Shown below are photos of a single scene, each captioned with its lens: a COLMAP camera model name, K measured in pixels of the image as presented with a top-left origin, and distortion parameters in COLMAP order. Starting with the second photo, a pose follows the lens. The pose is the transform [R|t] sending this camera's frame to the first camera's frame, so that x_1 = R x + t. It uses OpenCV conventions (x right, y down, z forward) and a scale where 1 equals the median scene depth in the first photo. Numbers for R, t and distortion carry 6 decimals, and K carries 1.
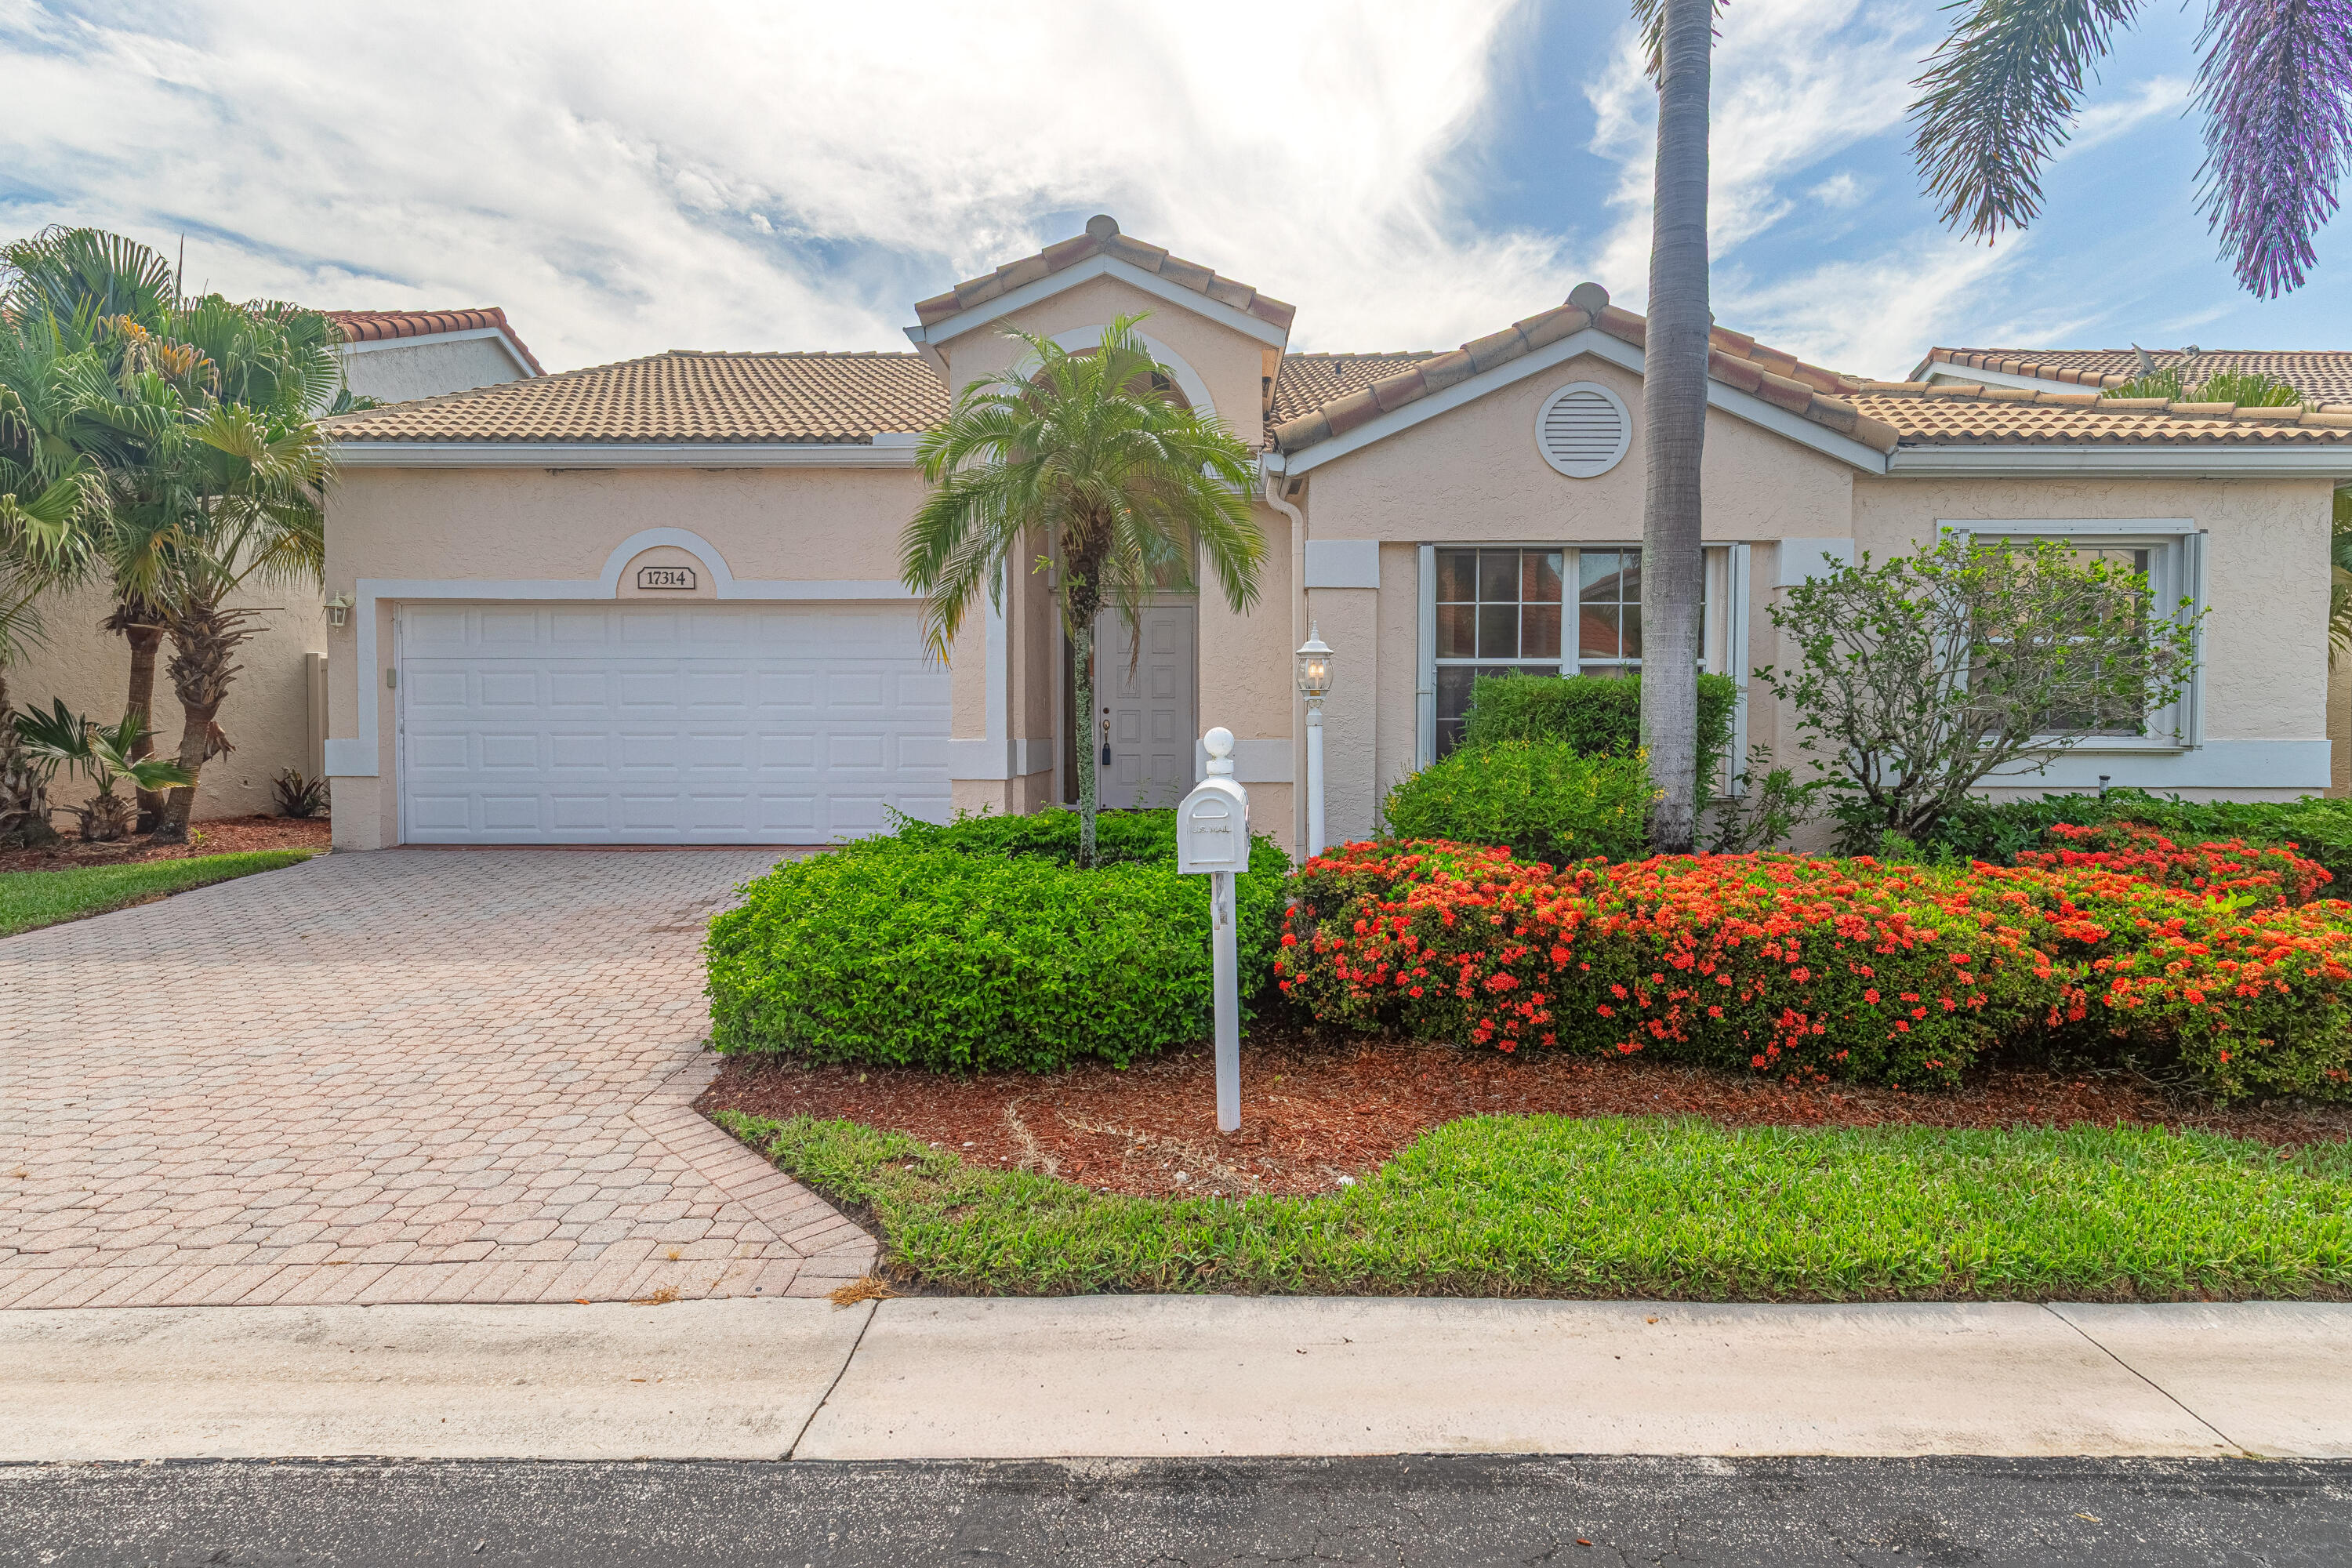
lens RADIAL K [[1102.0, 0, 1215.5], [0, 1102.0, 755.5], [0, 0, 1]] dist [0.000957, 0.000034]
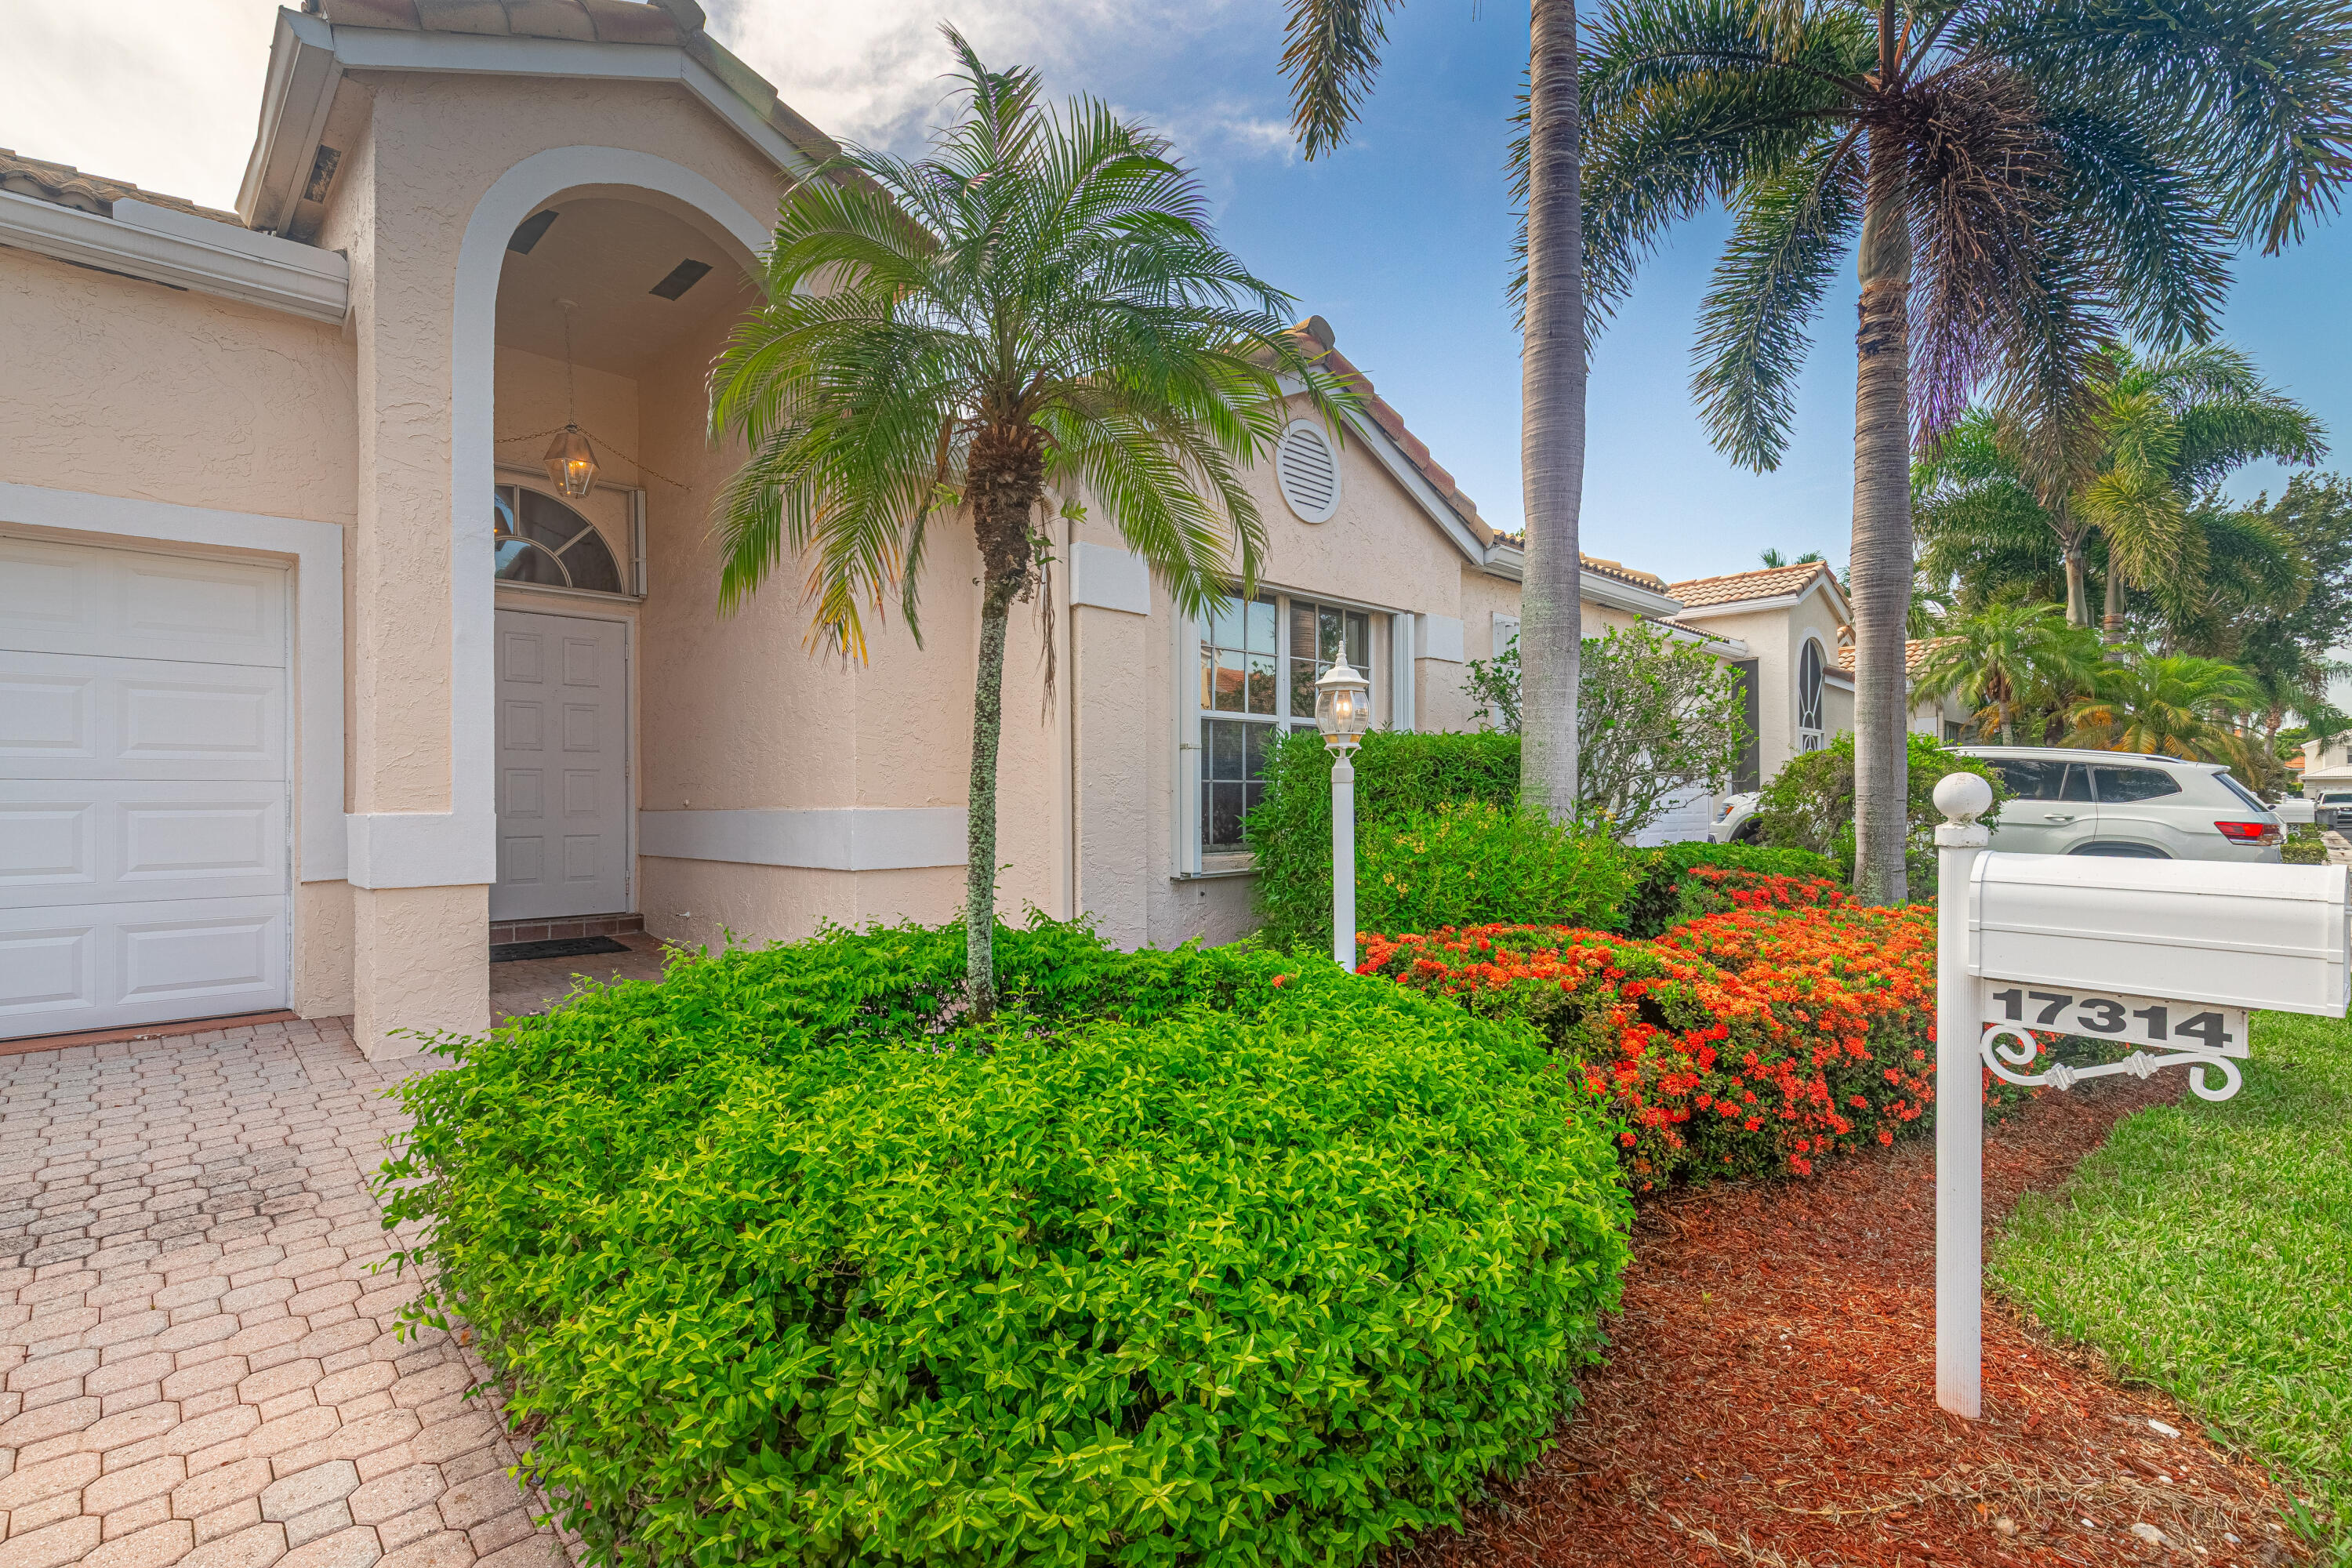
lens RADIAL K [[1038.5, 0, 1171.1], [0, 1038.5, 793.8], [0, 0, 1]] dist [-0.000123, 0.000074]
pose [[0.736706, -0.000727, 0.676212, -0.266639], [0.020756, 0.999553, -0.021539, -0.004750], [-0.675894, 0.029904, 0.736392, 0.335873]]
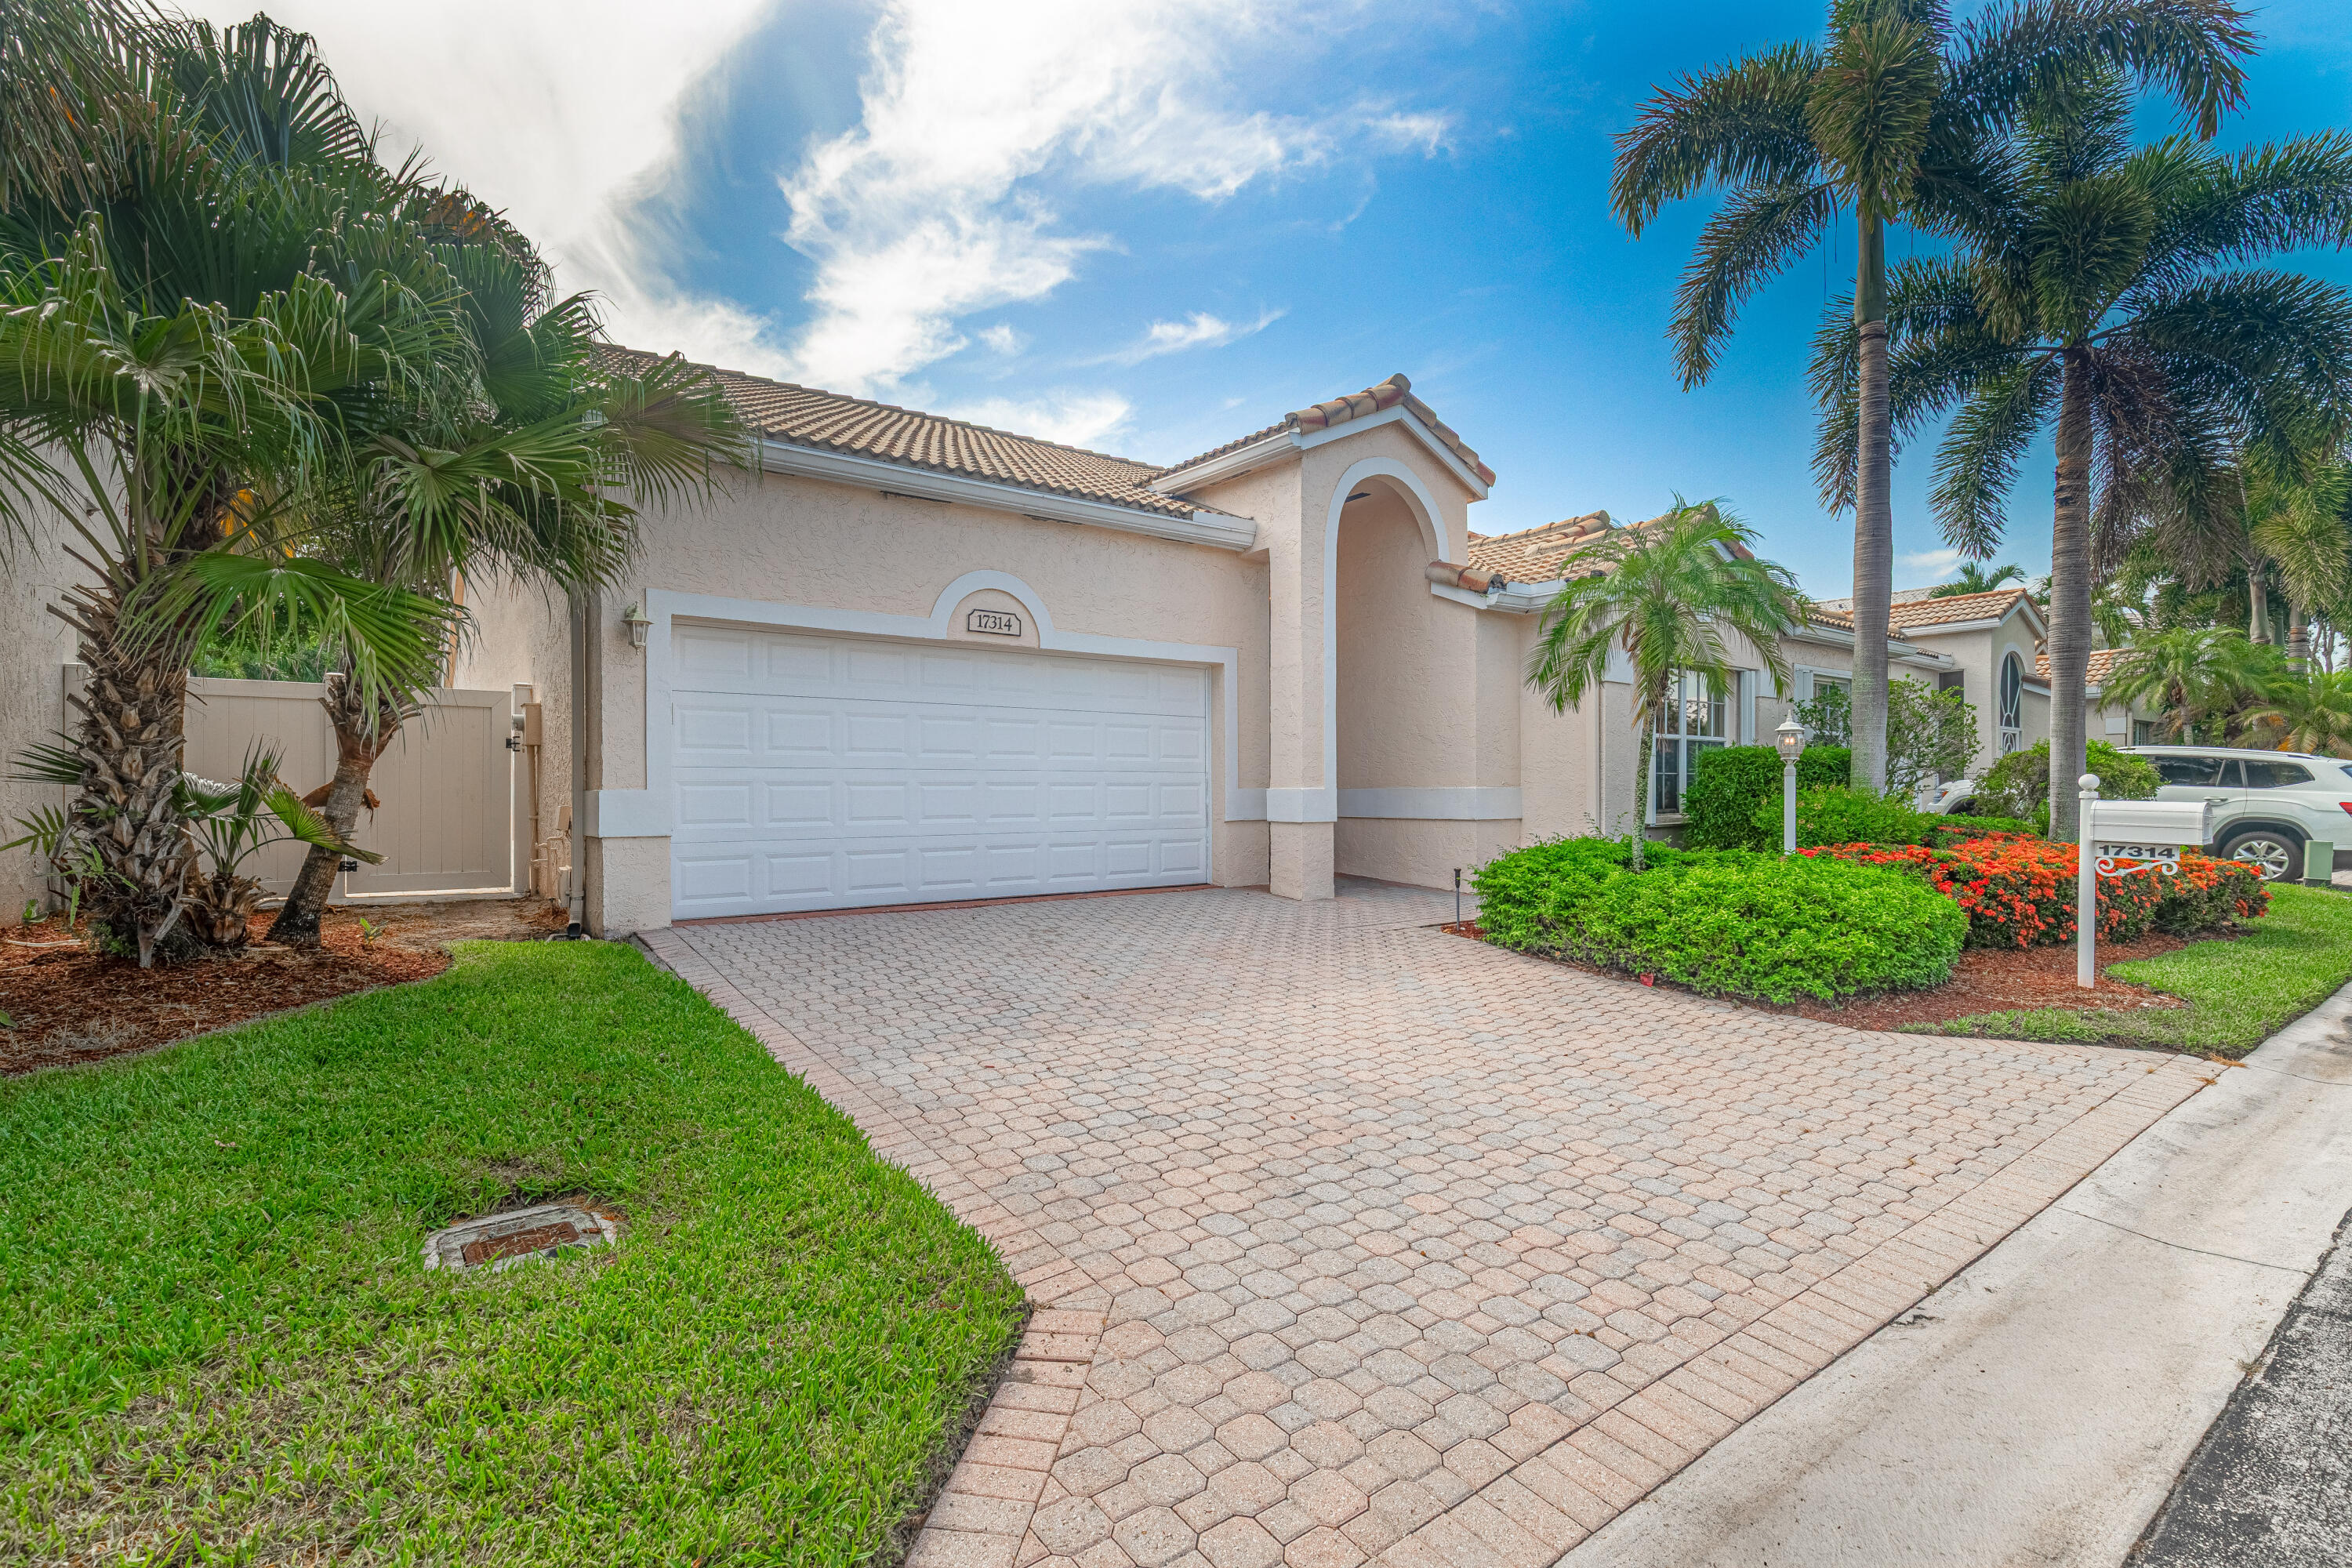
lens RADIAL K [[1038.5, 0, 1156.8], [0, 1038.5, 786.5], [0, 0, 1]] dist [-0.000123, 0.000074]
pose [[0.816928, -0.002184, 0.576736, -0.909540], [0.014271, 0.999763, -0.016428, 0.000138], [-0.576563, 0.021651, 0.816765, 0.174591]]
